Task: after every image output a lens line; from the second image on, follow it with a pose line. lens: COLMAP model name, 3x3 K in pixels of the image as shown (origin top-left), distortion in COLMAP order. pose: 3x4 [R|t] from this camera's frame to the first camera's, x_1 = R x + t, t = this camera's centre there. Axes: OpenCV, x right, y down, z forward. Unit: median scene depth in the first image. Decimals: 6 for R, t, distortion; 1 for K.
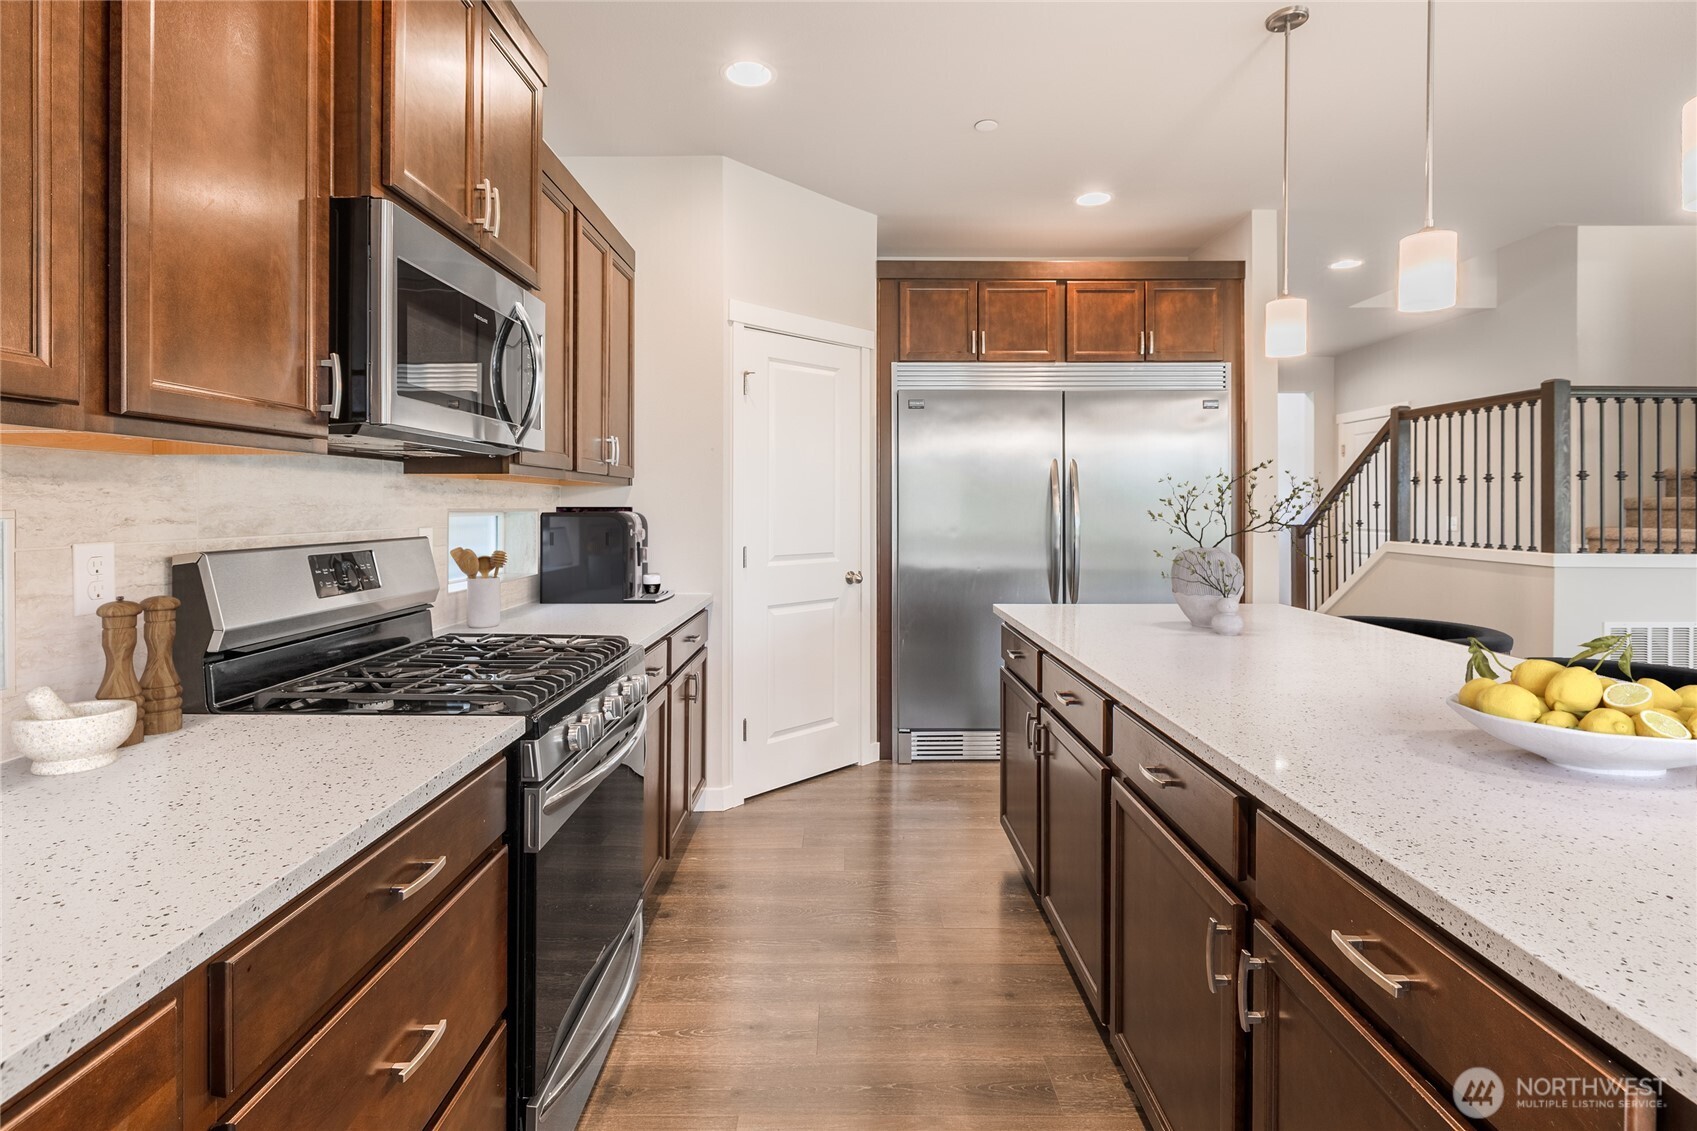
lens RADIAL K [[798.4, 0, 847.0], [0, 798.4, 504.7], [0, 0, 1]] dist [0.001570, -0.000009]
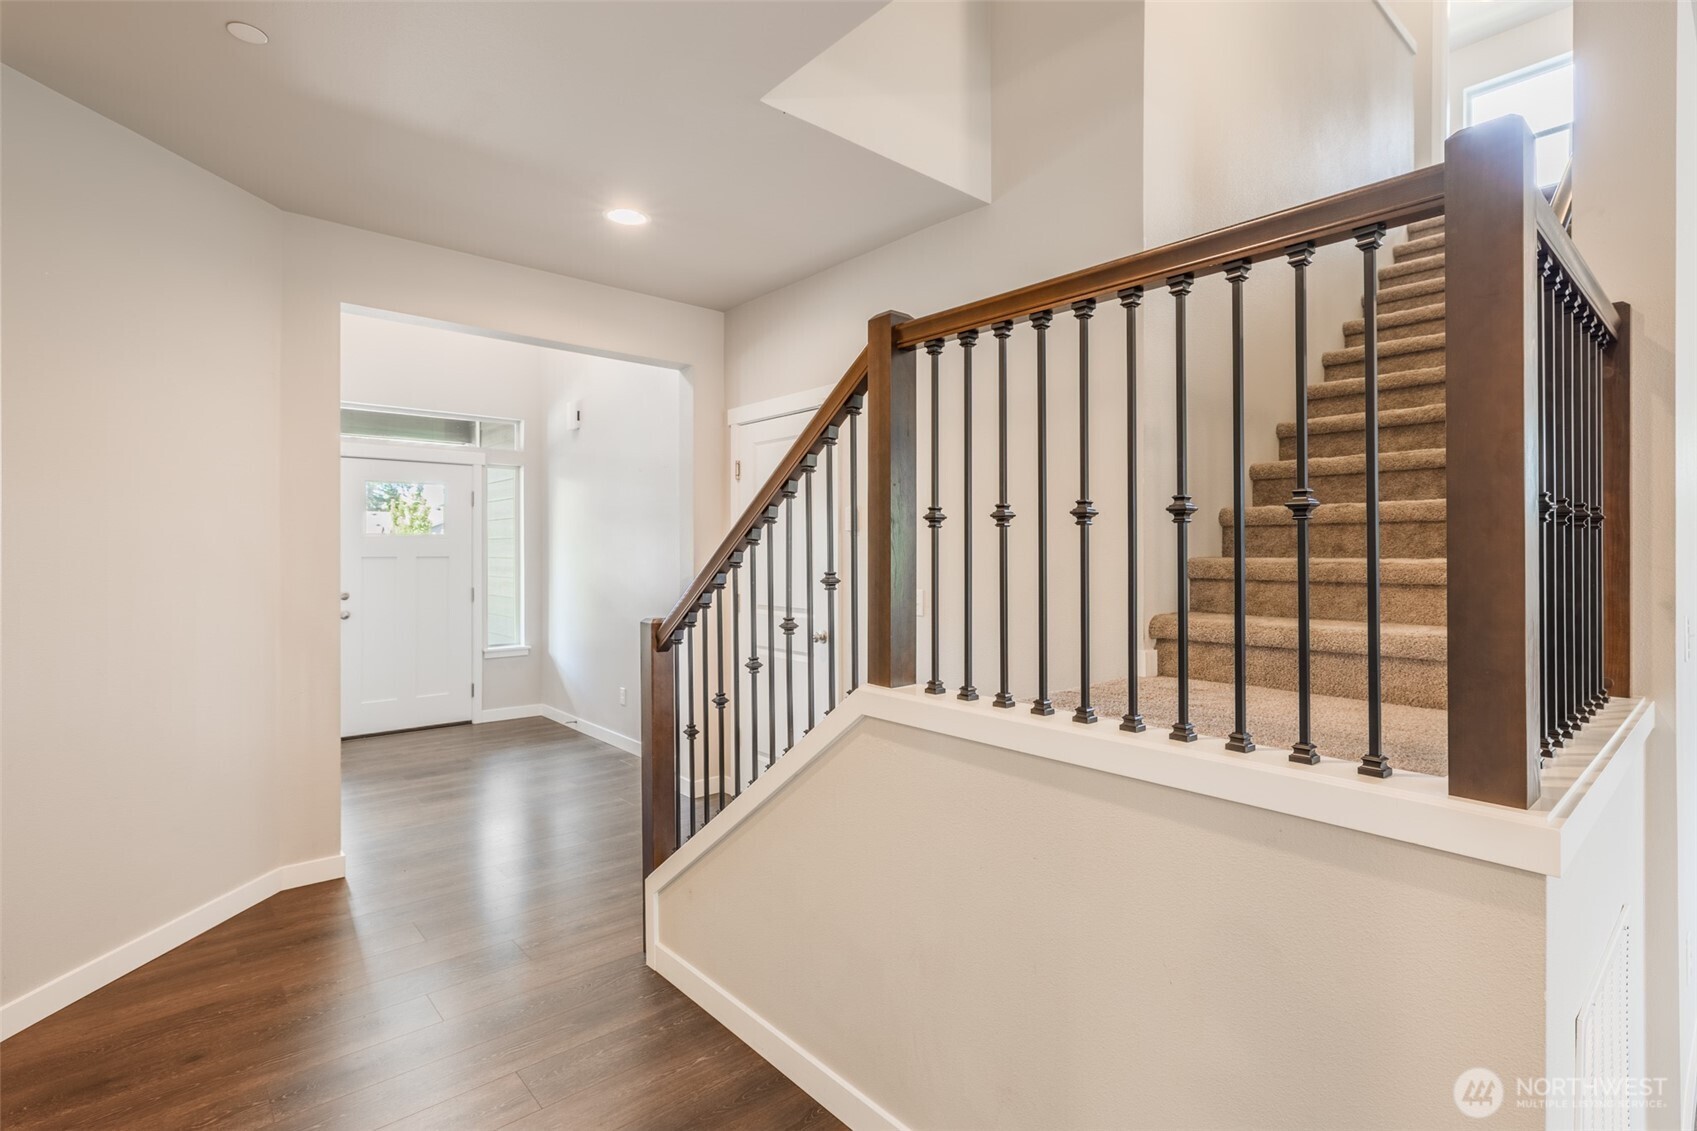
lens RADIAL K [[798.4, 0, 850.0], [0, 798.4, 558.1], [0, 0, 1]] dist [0.001570, -0.000009]
pose [[0.754999, -0.002964, 0.655719, 0.421805], [-0.000893, 0.999984, 0.005549, -0.013044], [-0.655725, -0.004775, 0.754984, 0.708961]]
